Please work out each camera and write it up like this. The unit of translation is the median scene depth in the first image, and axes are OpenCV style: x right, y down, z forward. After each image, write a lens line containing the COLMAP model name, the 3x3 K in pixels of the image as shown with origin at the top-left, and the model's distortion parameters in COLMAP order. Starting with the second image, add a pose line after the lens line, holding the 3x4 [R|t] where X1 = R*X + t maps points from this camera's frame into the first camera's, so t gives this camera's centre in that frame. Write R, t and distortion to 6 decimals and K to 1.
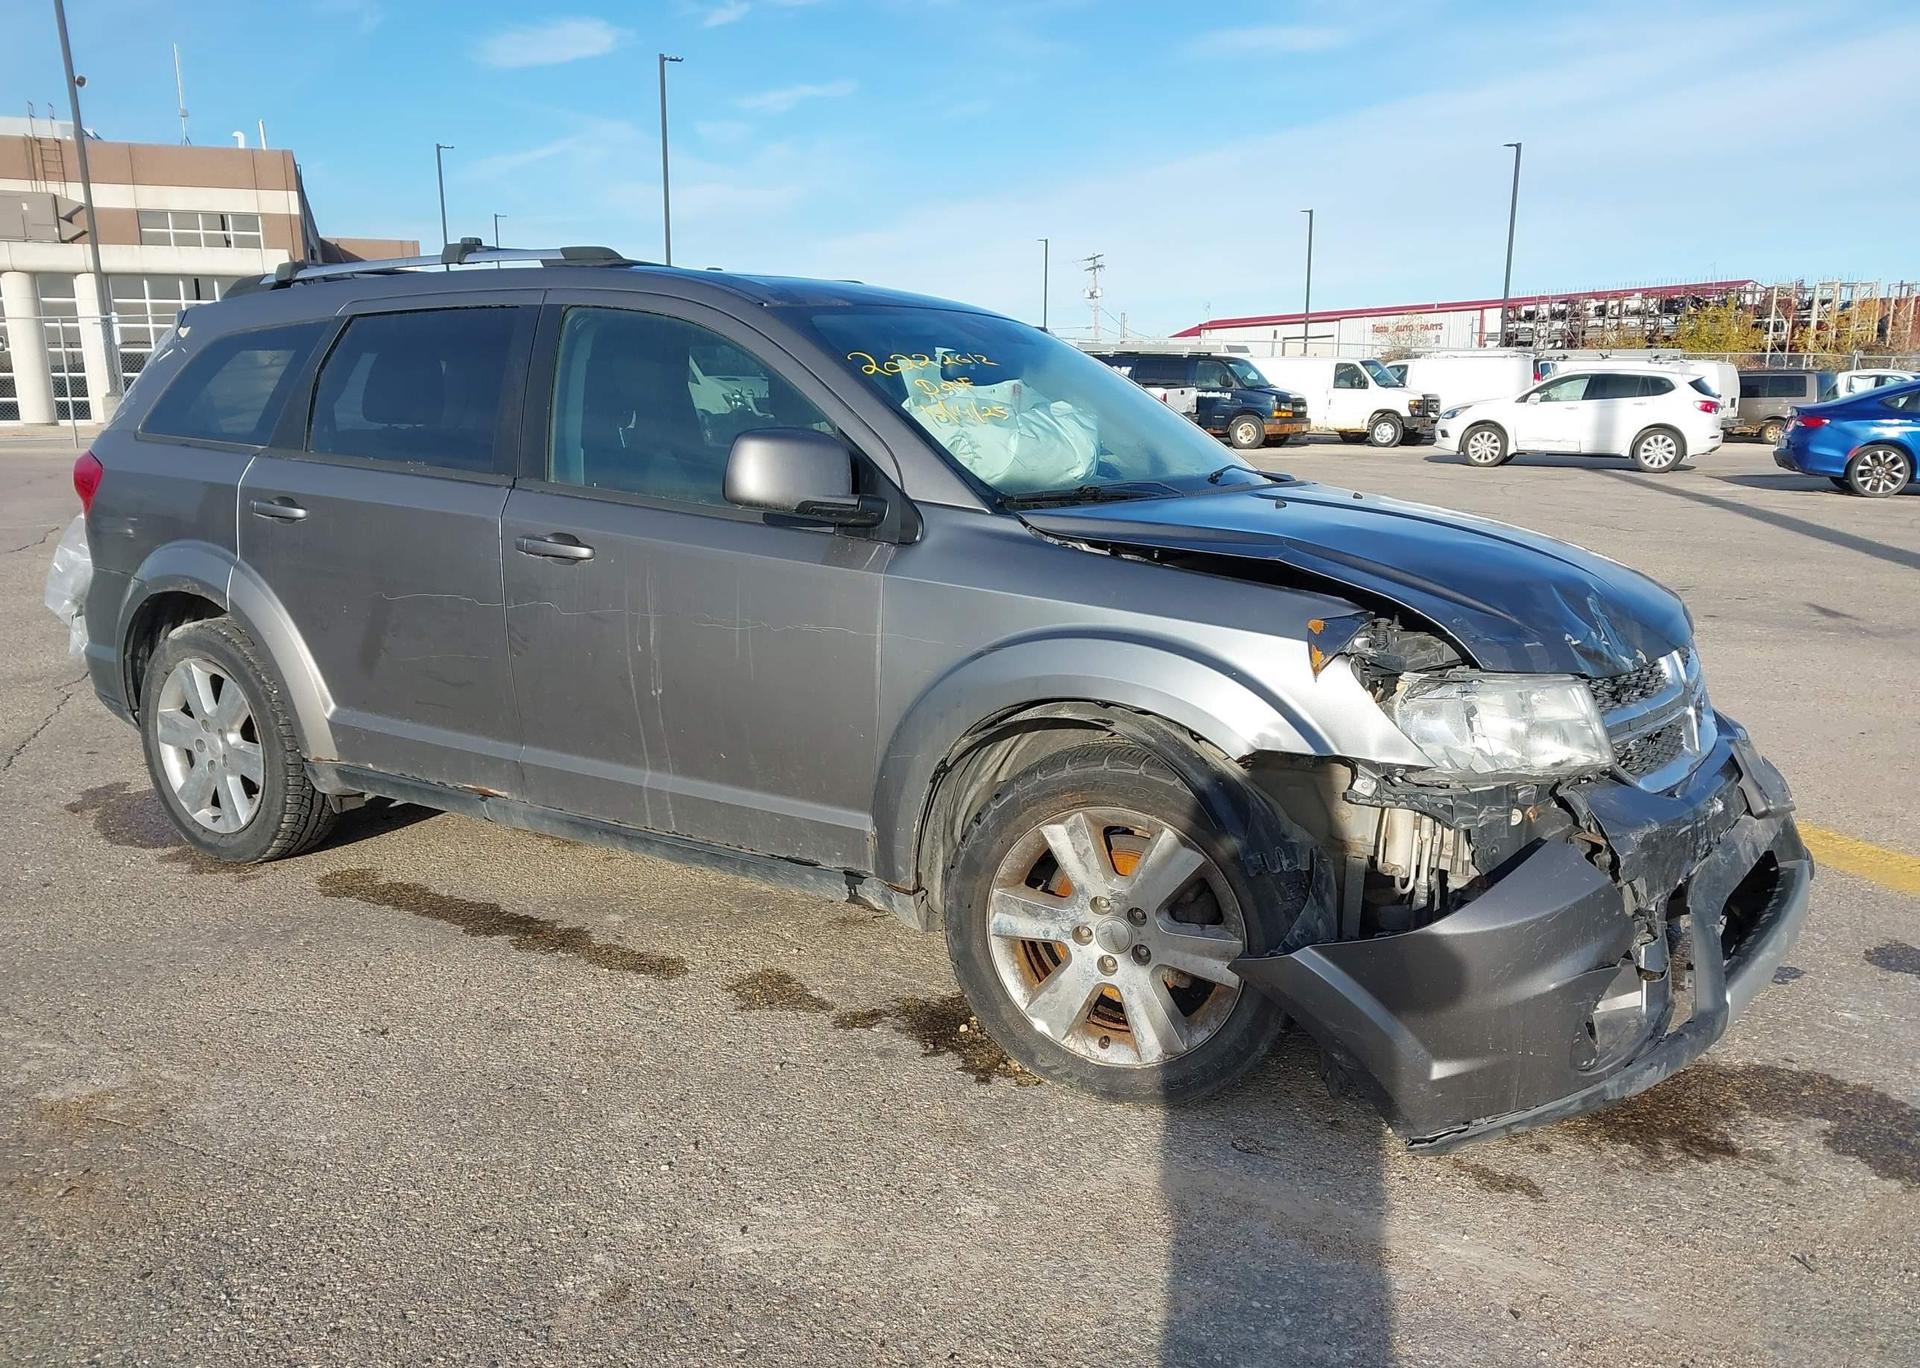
lens RADIAL K [[1556.8, 0, 966.9], [0, 1556.8, 692.7], [0, 0, 1]] dist [0.028782, -0.031717]
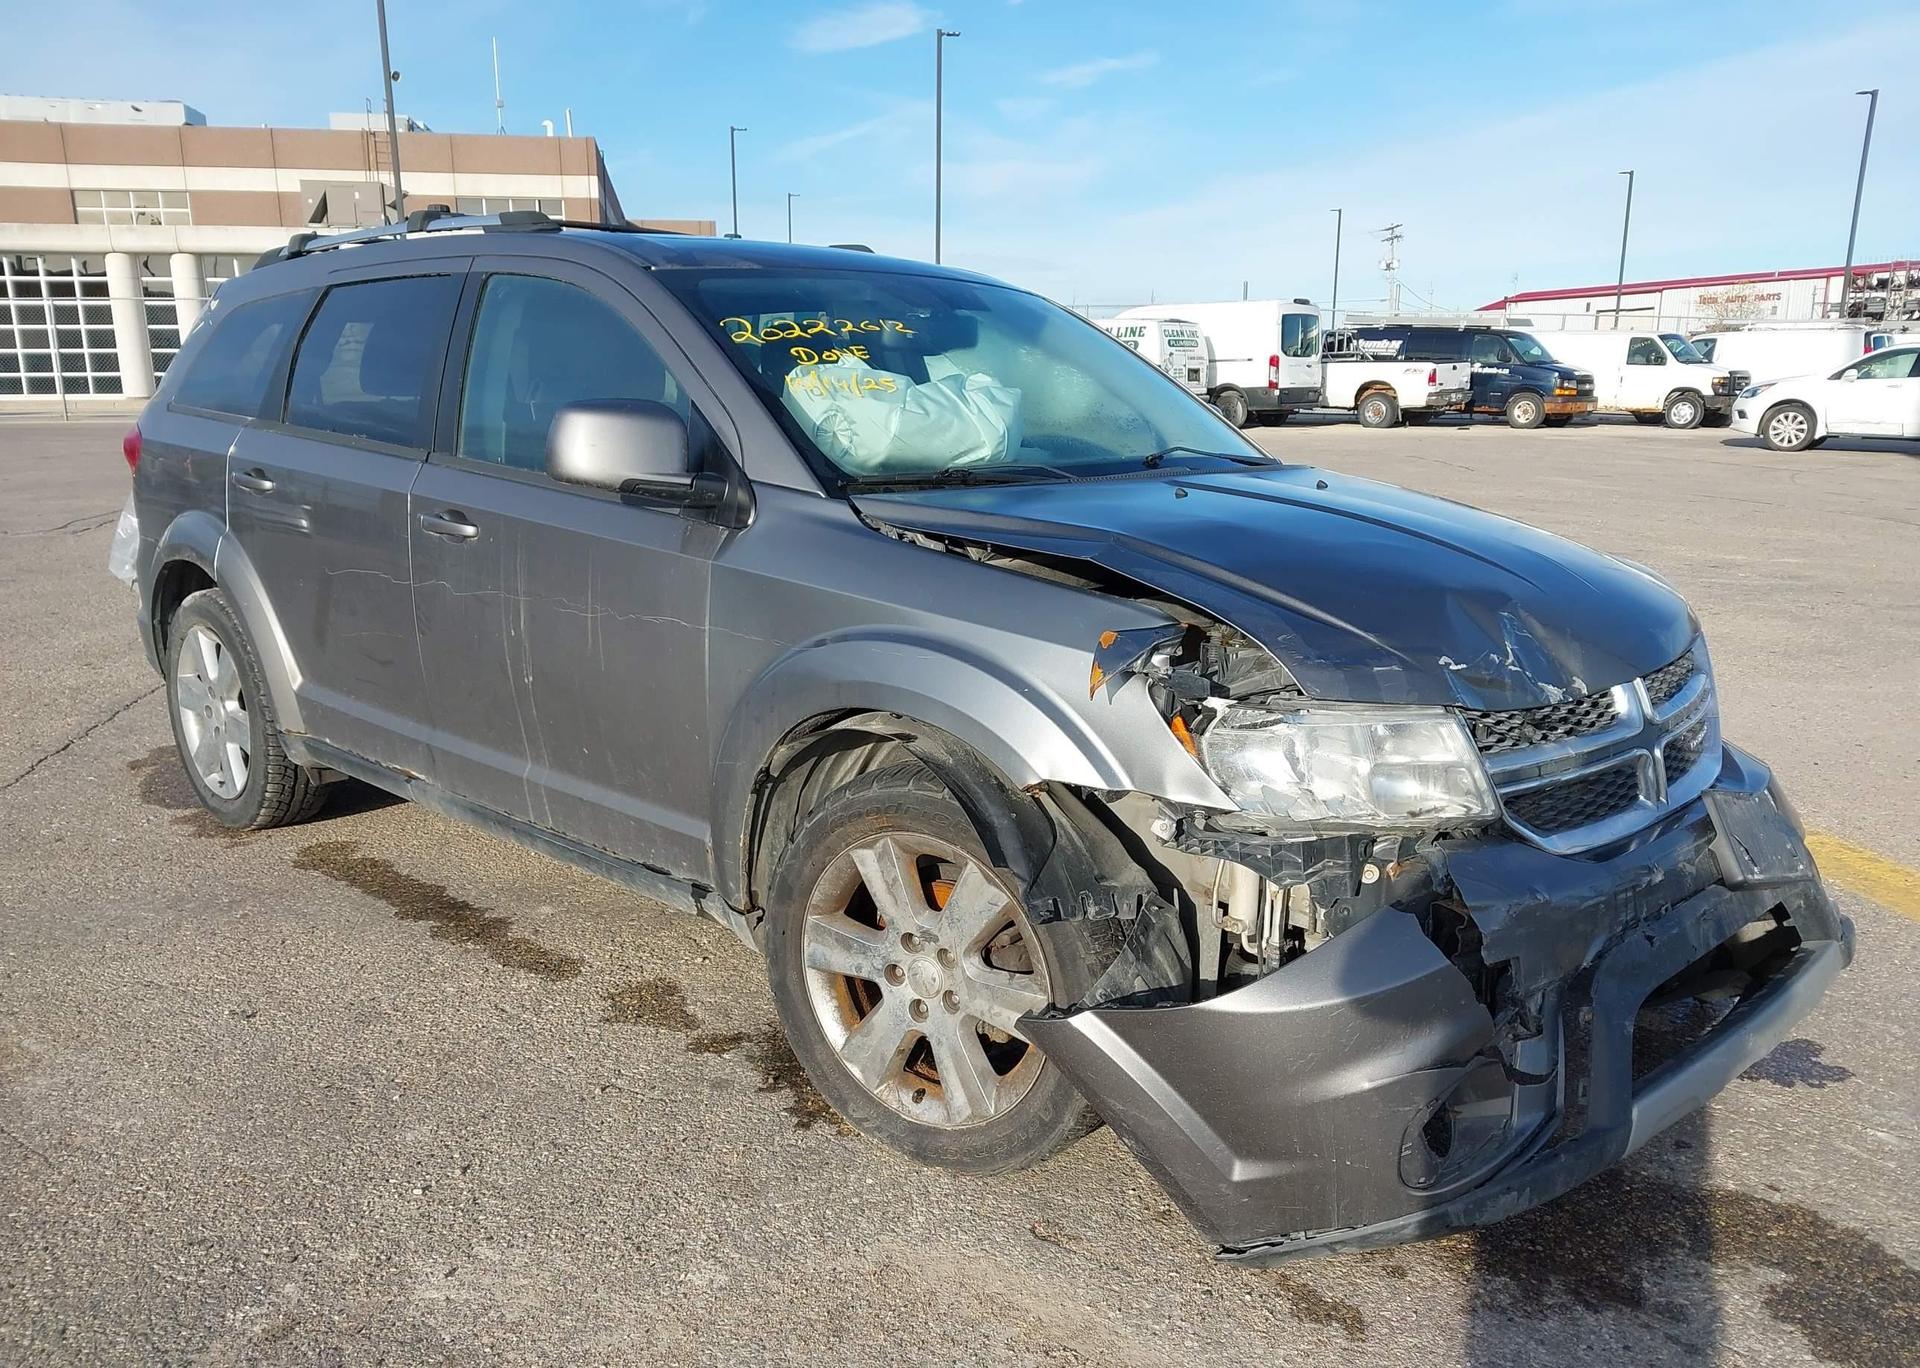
lens RADIAL K [[1556.8, 0, 961.4], [0, 1556.8, 696.6], [0, 0, 1]] dist [0.028782, -0.031717]
pose [[0.981788, 0.040502, -0.185611, 0.245305], [-0.037403, 0.999097, 0.020170, -0.020053], [0.186261, -0.012860, 0.982416, 0.122790]]
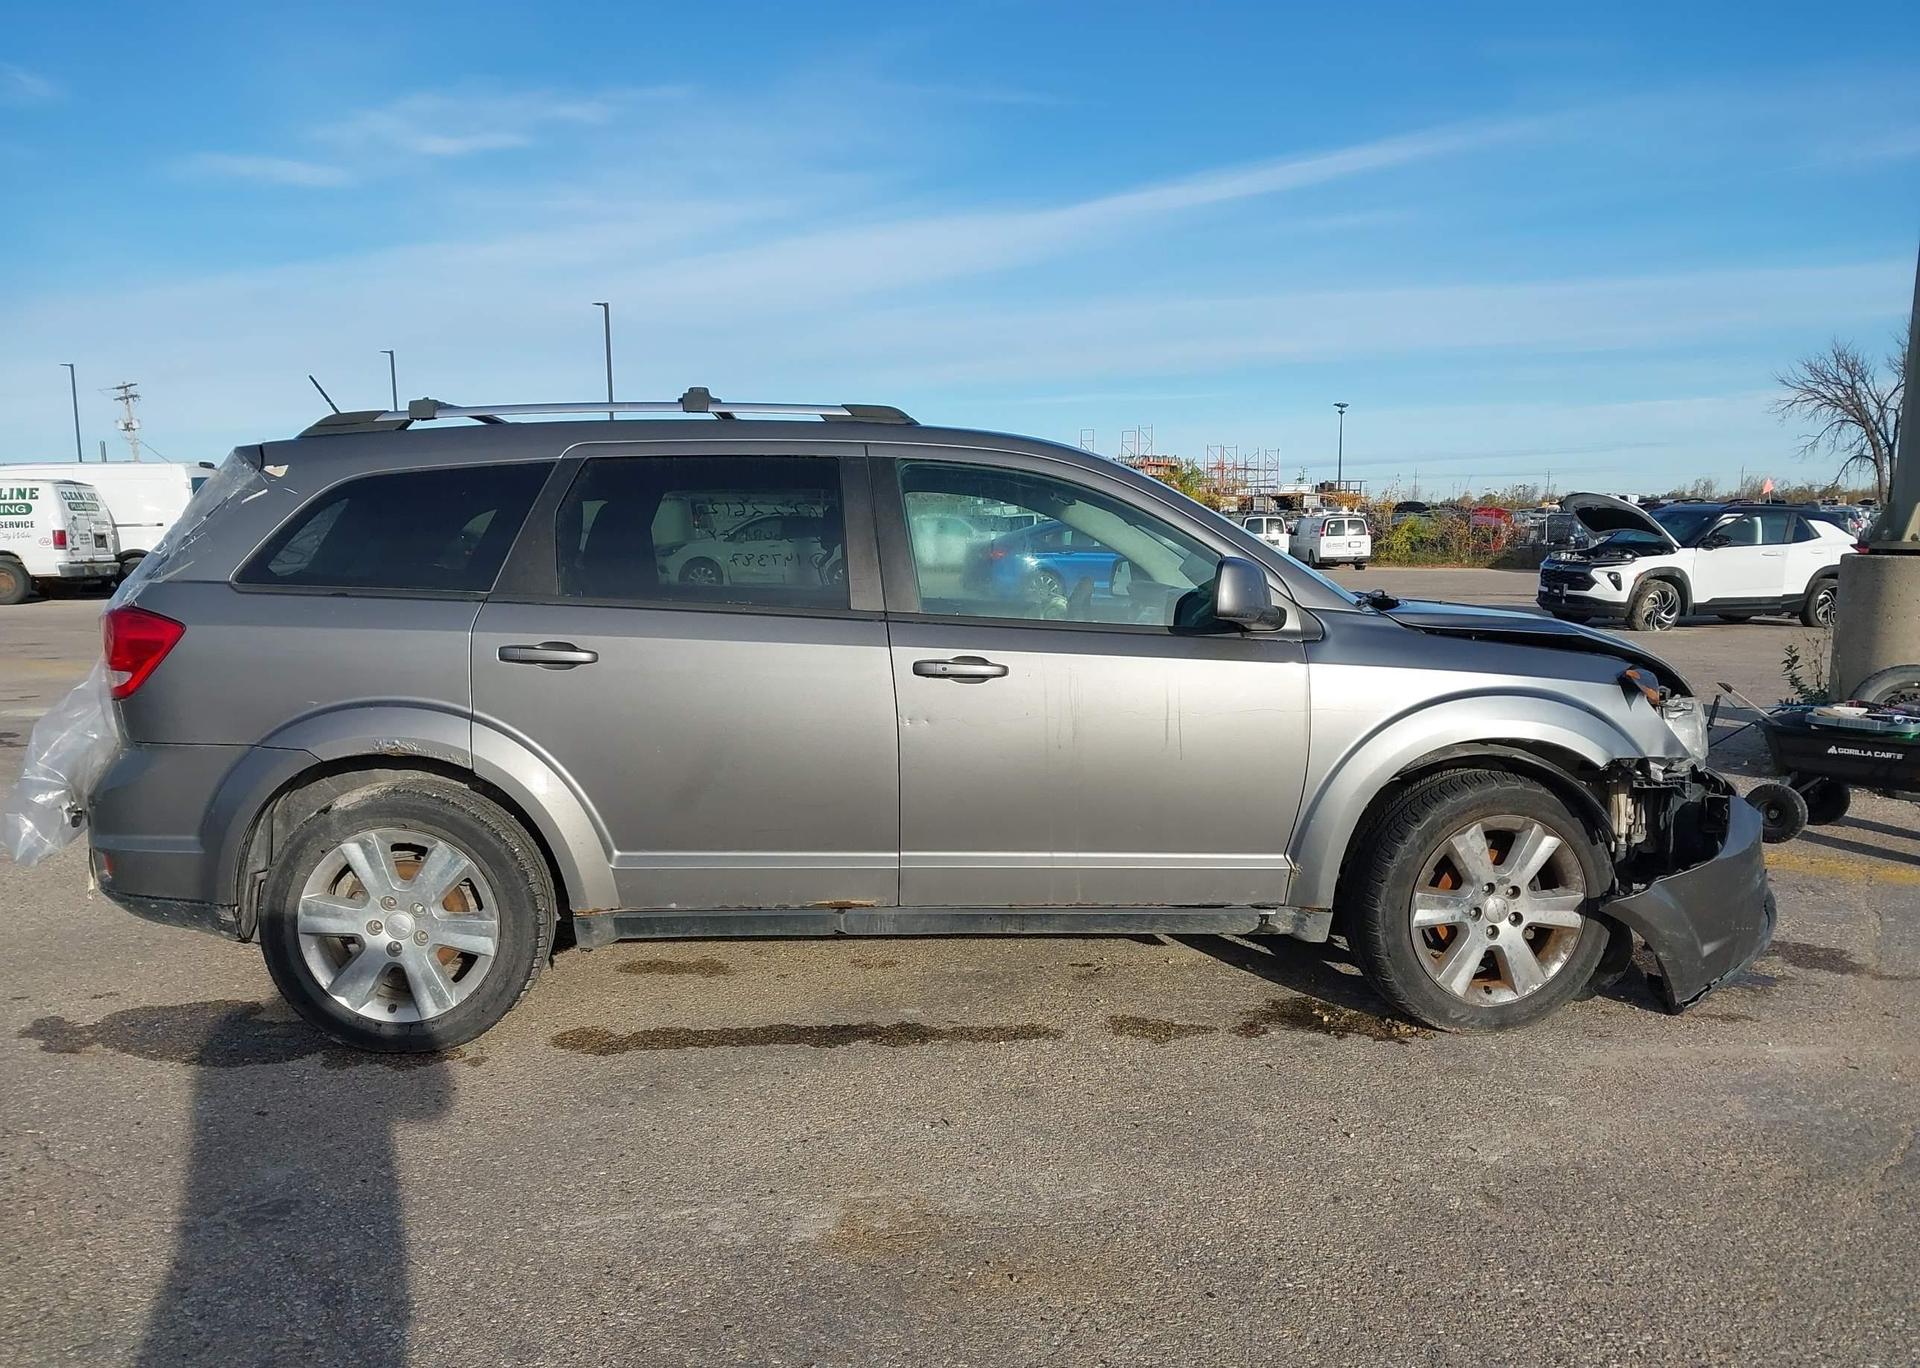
lens RADIAL K [[1556.8, 0, 970.0], [0, 1556.8, 691.4], [0, 0, 1]] dist [0.028782, -0.031717]
pose [[0.818796, -0.066949, 0.570167, -0.971911], [0.116752, 0.991840, -0.051202, -0.019631], [-0.562087, 0.108492, 0.819931, 0.084645]]
